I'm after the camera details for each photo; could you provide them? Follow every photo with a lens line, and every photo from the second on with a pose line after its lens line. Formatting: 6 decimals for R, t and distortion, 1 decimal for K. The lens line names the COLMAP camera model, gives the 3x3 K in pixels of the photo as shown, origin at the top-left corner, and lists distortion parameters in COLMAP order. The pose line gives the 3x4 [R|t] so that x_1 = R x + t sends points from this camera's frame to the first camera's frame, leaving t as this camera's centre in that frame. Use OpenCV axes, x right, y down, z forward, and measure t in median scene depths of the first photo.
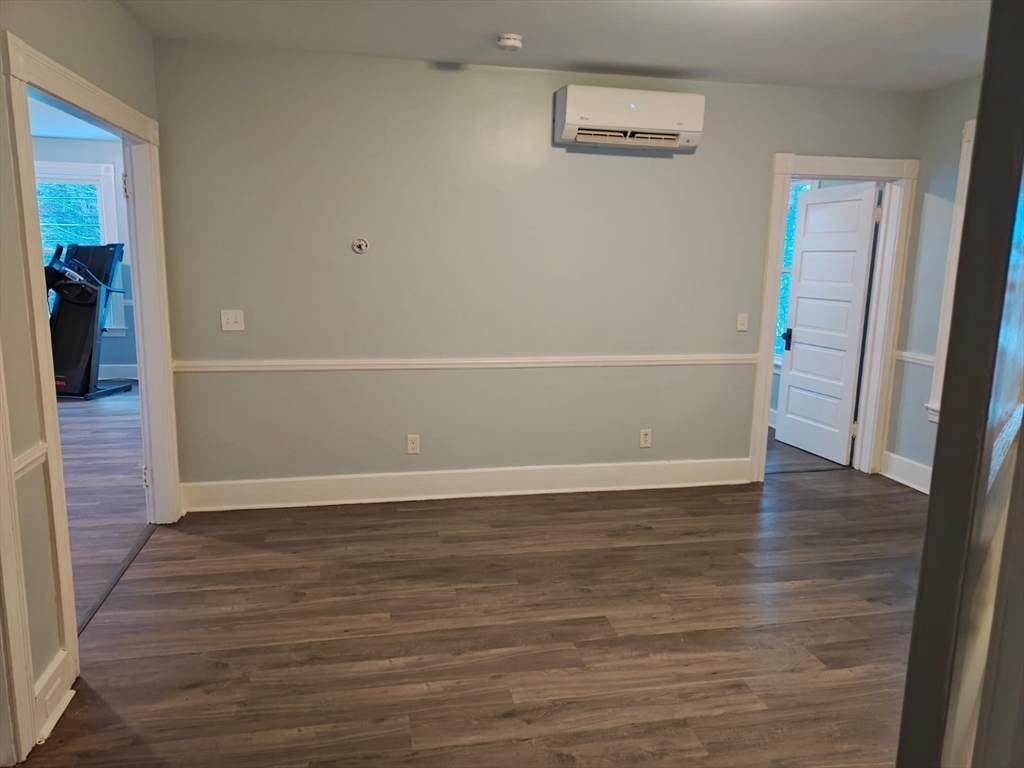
lens RADIAL K [[743.1, 0, 512.0], [0, 743.1, 384.0], [0, 0, 1]] dist [0.071576, -0.075013]
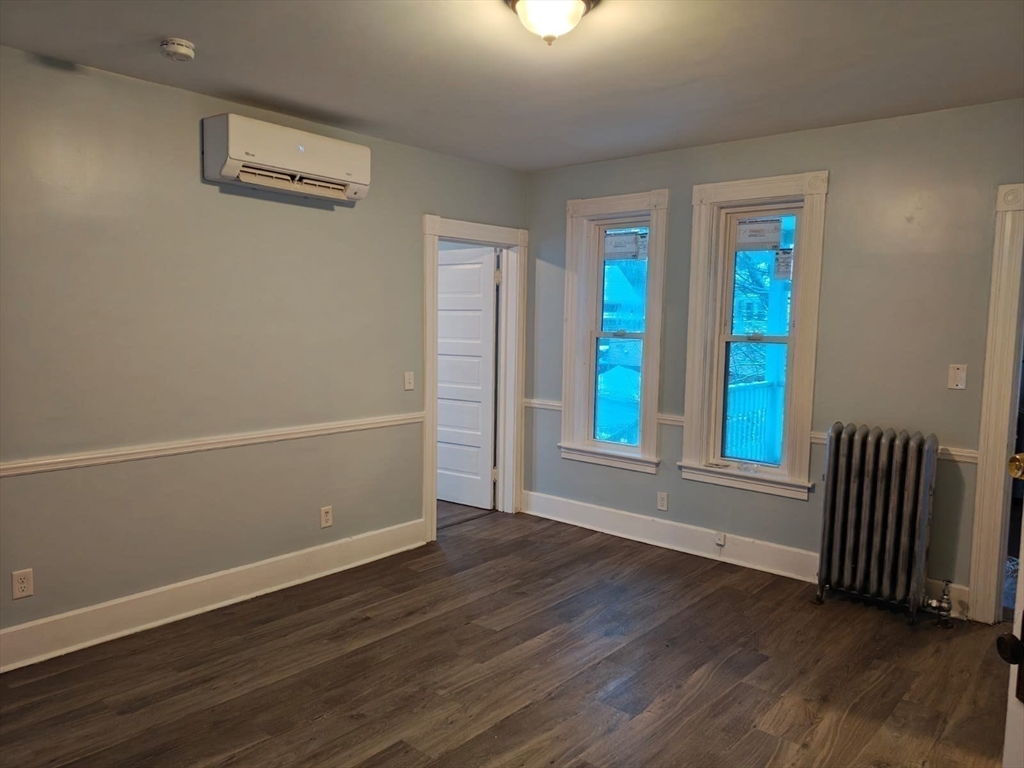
lens RADIAL K [[743.1, 0, 512.0], [0, 743.1, 384.0], [0, 0, 1]] dist [0.071576, -0.075013]
pose [[0.797086, -0.061312, 0.600745, -0.187702], [0.105588, 0.993657, -0.038685, -0.029262], [-0.594563, 0.094267, 0.798504, 0.156851]]
